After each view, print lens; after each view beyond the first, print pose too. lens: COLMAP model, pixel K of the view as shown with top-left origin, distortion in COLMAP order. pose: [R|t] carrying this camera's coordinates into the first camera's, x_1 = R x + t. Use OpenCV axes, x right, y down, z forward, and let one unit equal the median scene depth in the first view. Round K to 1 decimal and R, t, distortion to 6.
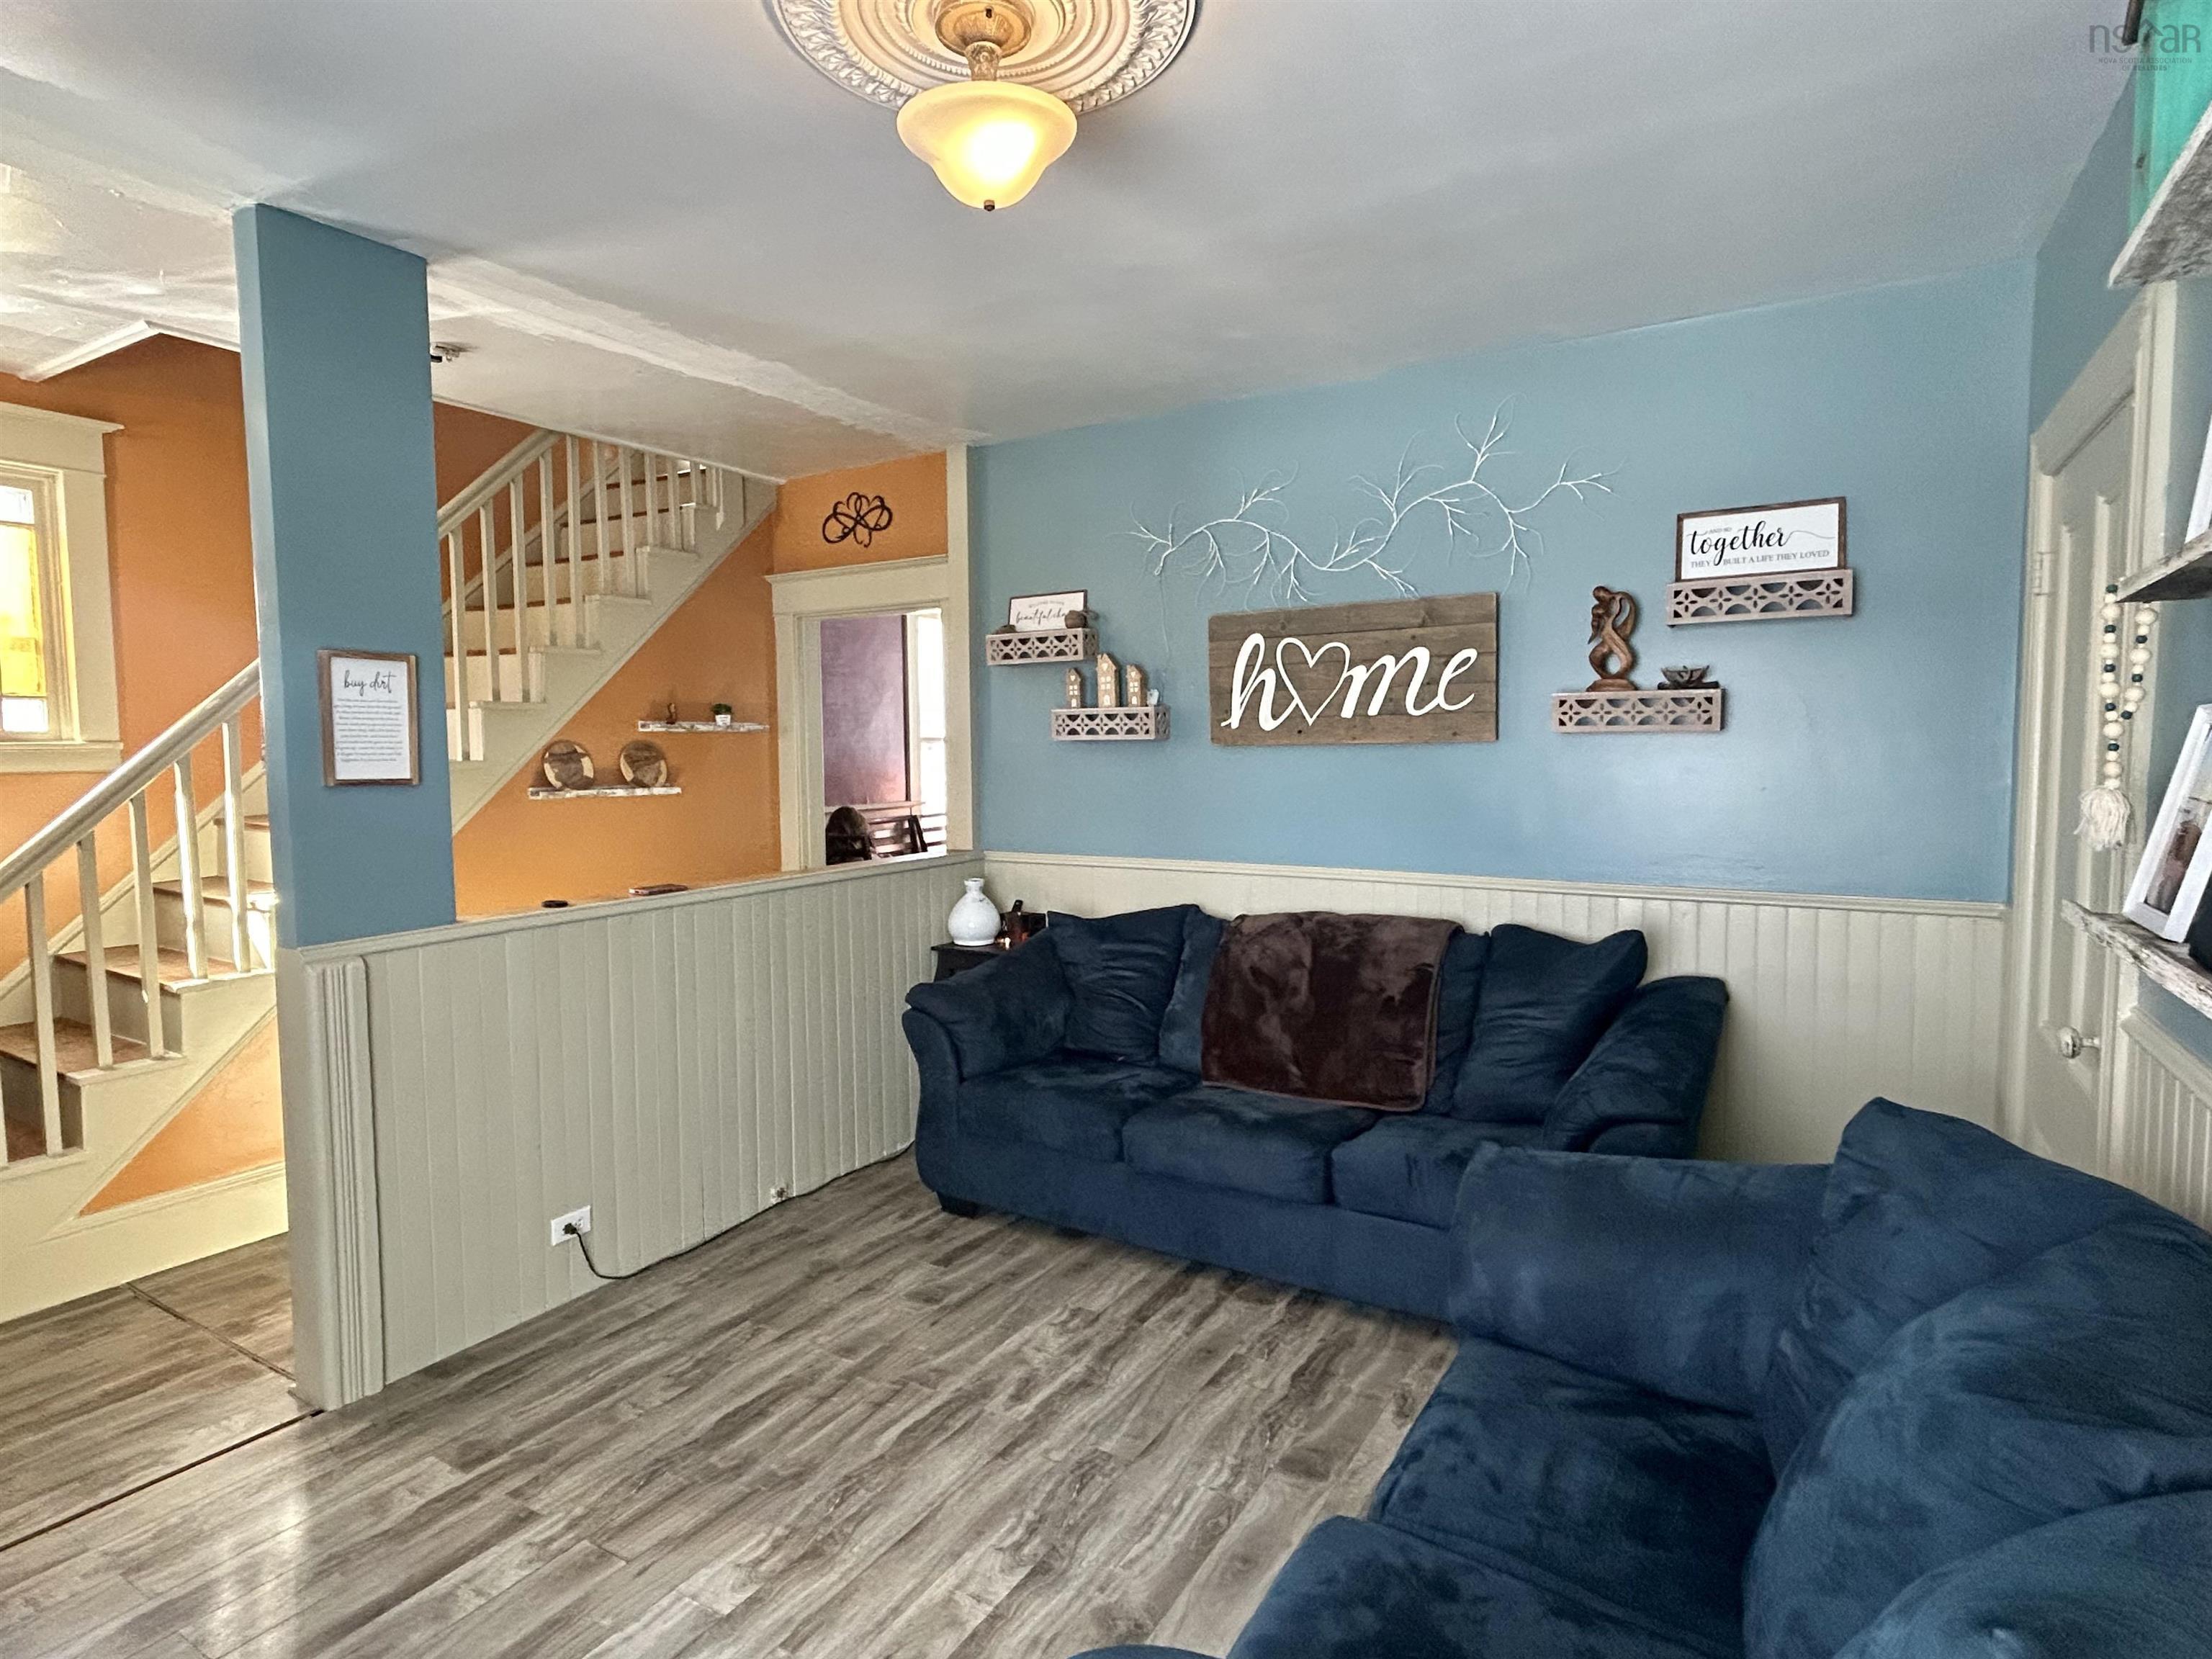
lens RADIAL K [[1172.2, 0, 1106.0], [0, 1172.2, 829.5], [0, 0, 1]] dist [-0.014297, 0.002065]
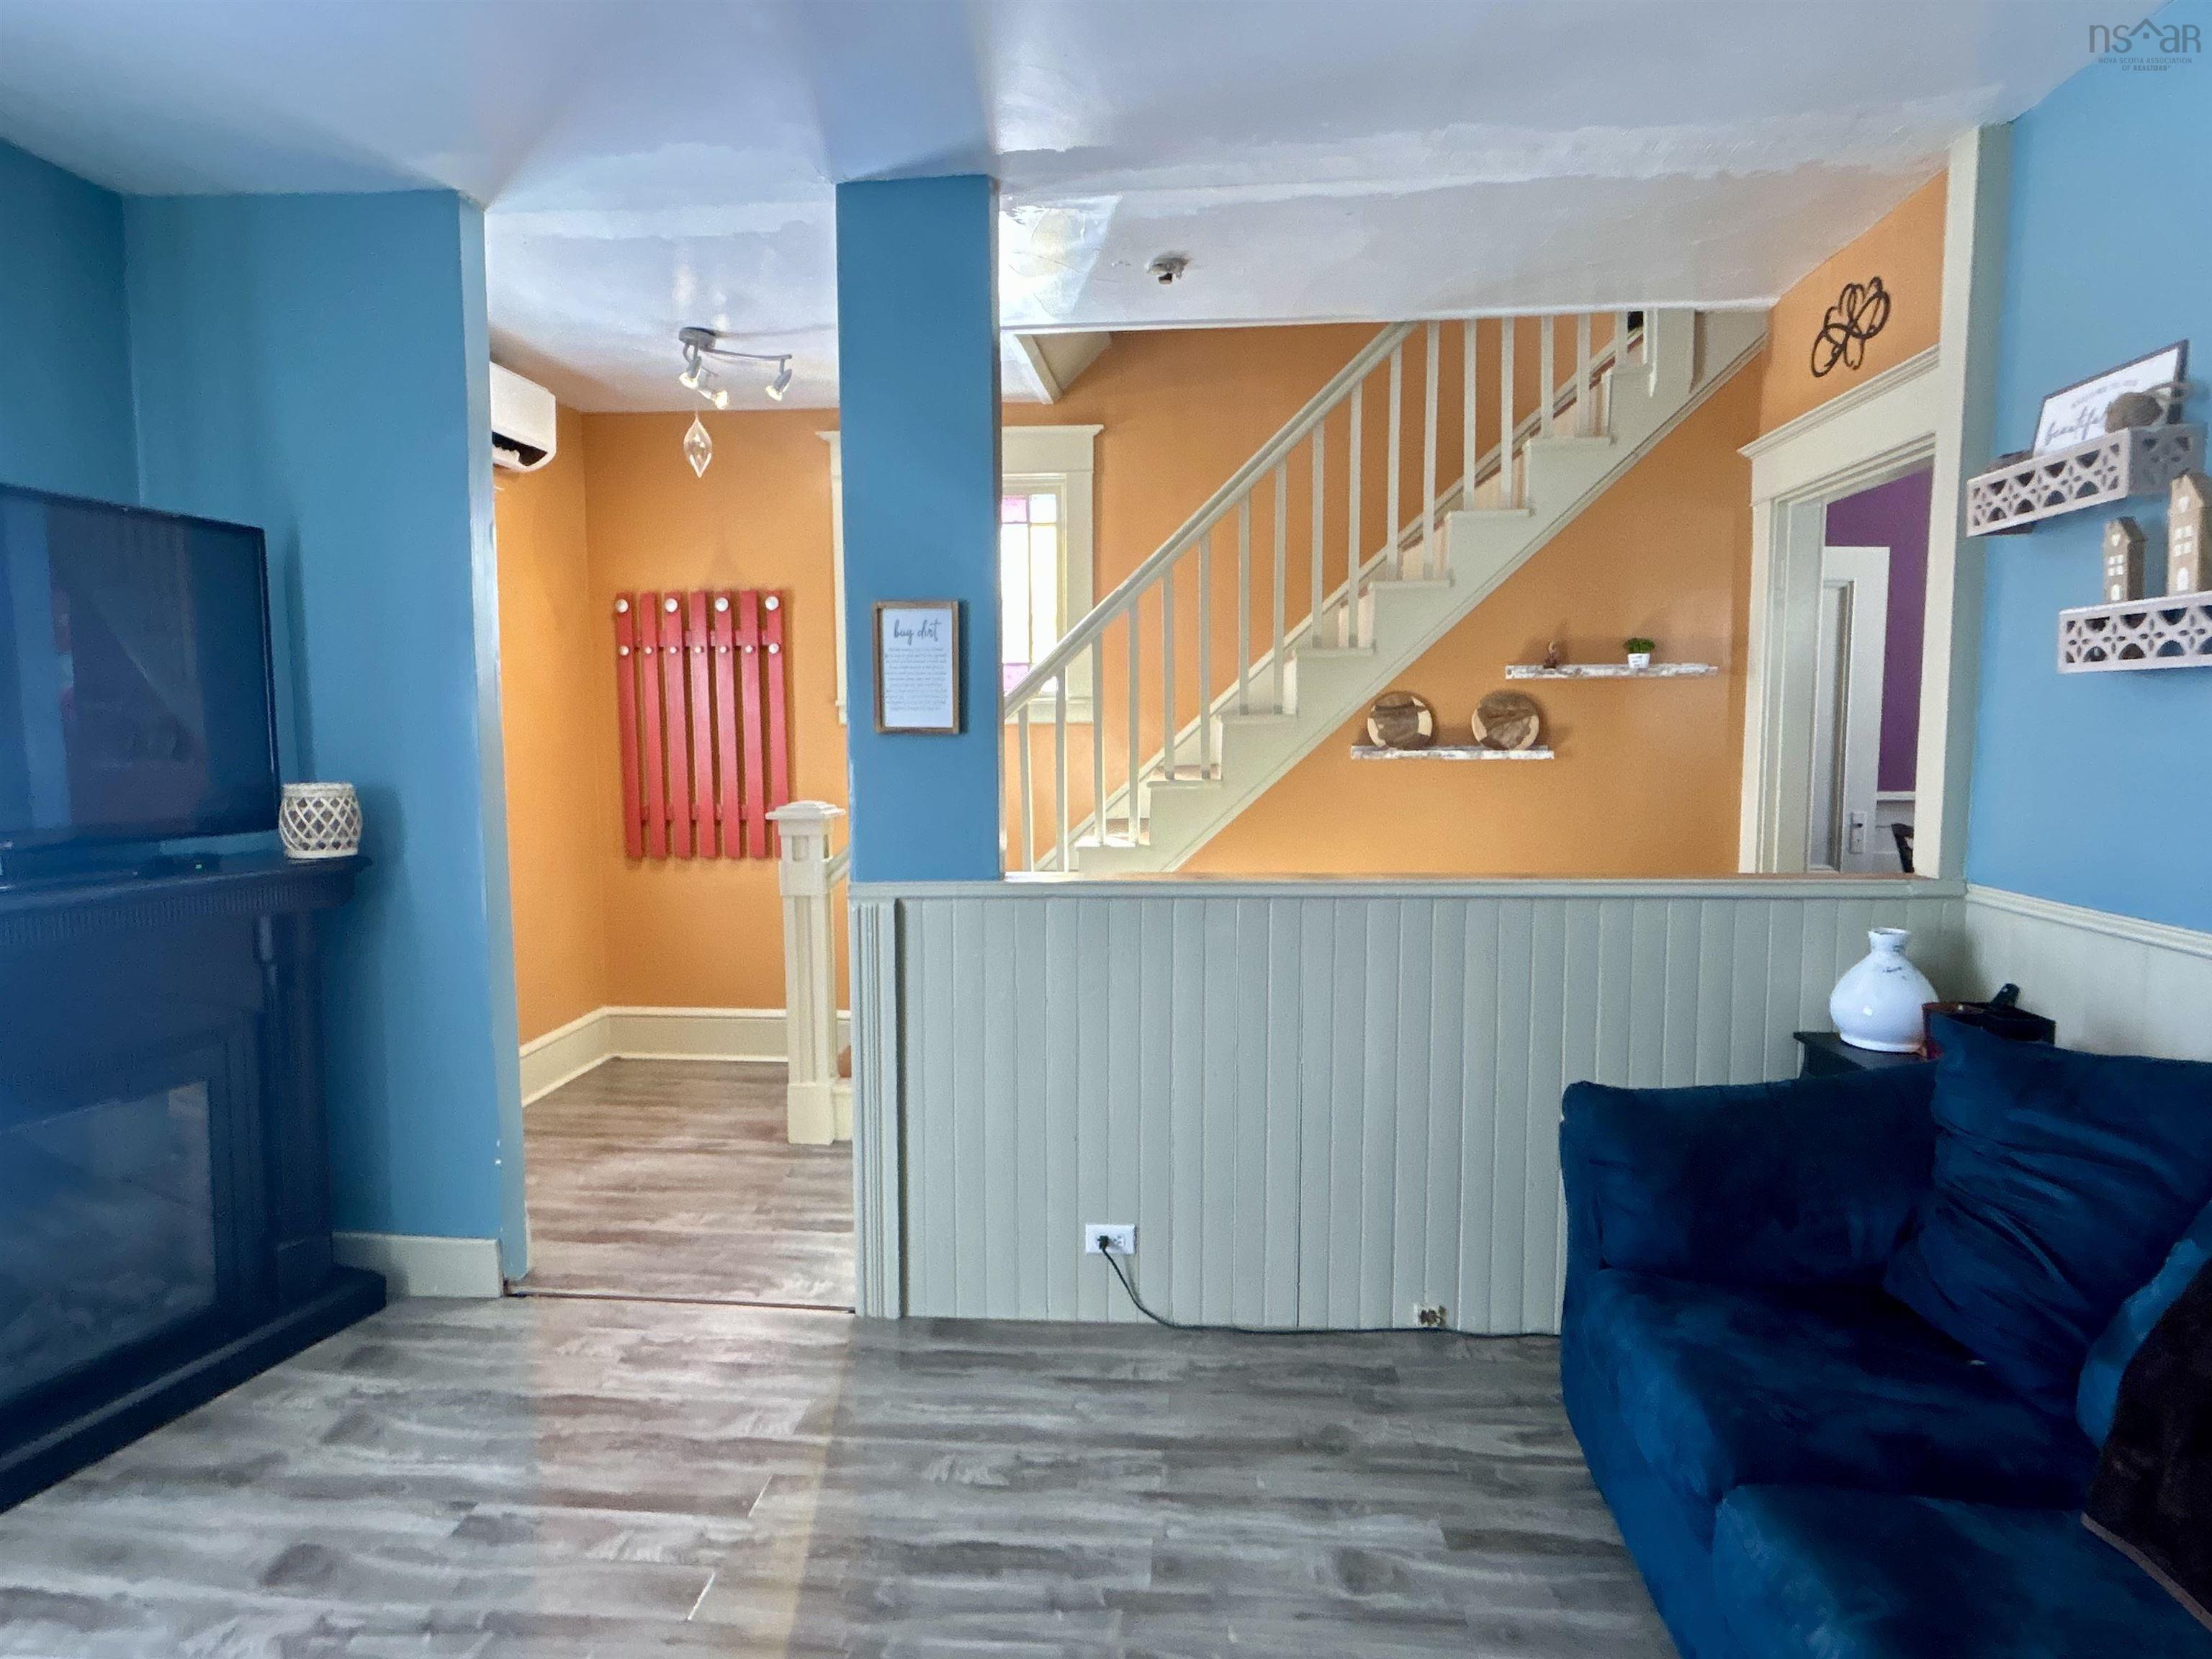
lens RADIAL K [[1206.8, 0, 1106.0], [0, 1206.8, 829.5], [0, 0, 1]] dist [-0.006034, -0.000043]
pose [[0.435156, 0.083846, -0.896442, 0.299522], [-0.060502, 0.996127, 0.063801, -0.024141], [0.898320, 0.026473, 0.438544, 0.534776]]
